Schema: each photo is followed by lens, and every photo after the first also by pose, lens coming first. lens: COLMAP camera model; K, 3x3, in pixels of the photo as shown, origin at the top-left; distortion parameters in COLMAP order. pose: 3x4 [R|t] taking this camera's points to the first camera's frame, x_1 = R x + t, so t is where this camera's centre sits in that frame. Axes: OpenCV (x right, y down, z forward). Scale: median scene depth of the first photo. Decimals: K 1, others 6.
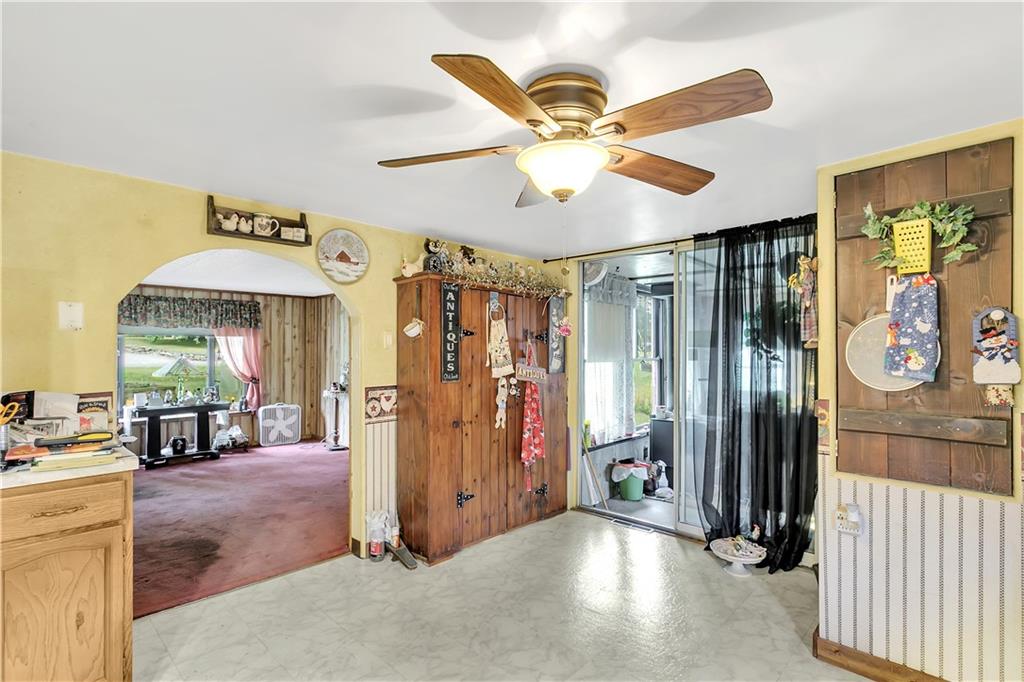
lens RADIAL K [[507.1, 0, 512.7], [0, 507.1, 346.4], [0, 0, 1]] dist [0.000879, 0.000560]
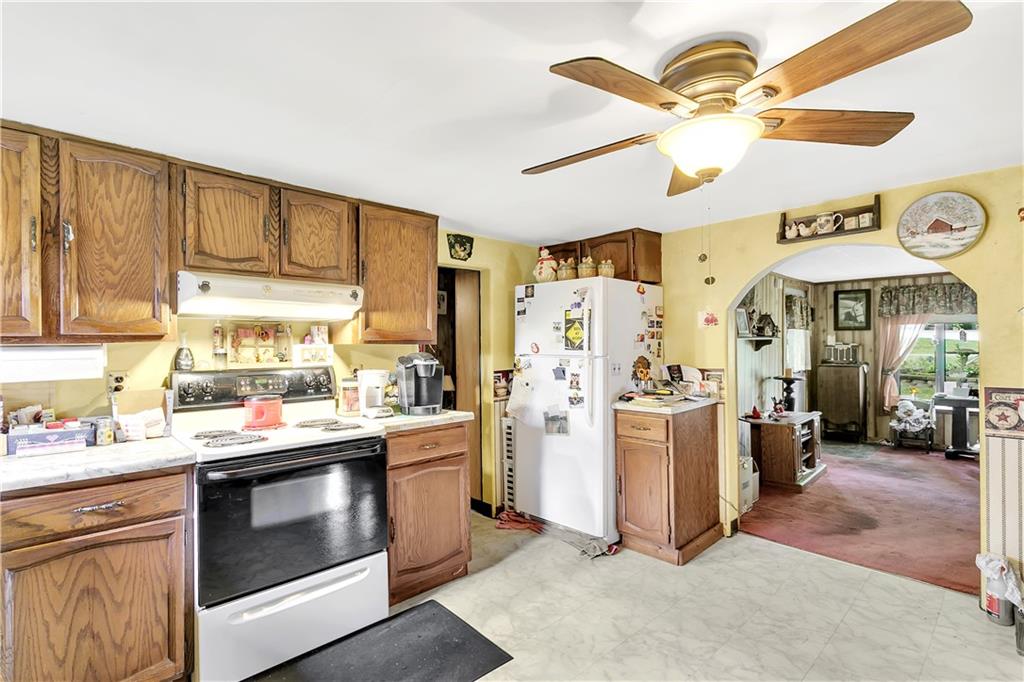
lens RADIAL K [[501.8, 0, 512.0], [0, 501.8, 341.0], [0, 0, 1]] dist [0.002555, 0.000803]
pose [[-0.071693, -0.004406, -0.997417, 0.546758], [0.018792, 0.999807, -0.005767, 0.002498], [0.997250, -0.019157, -0.071597, 0.369750]]
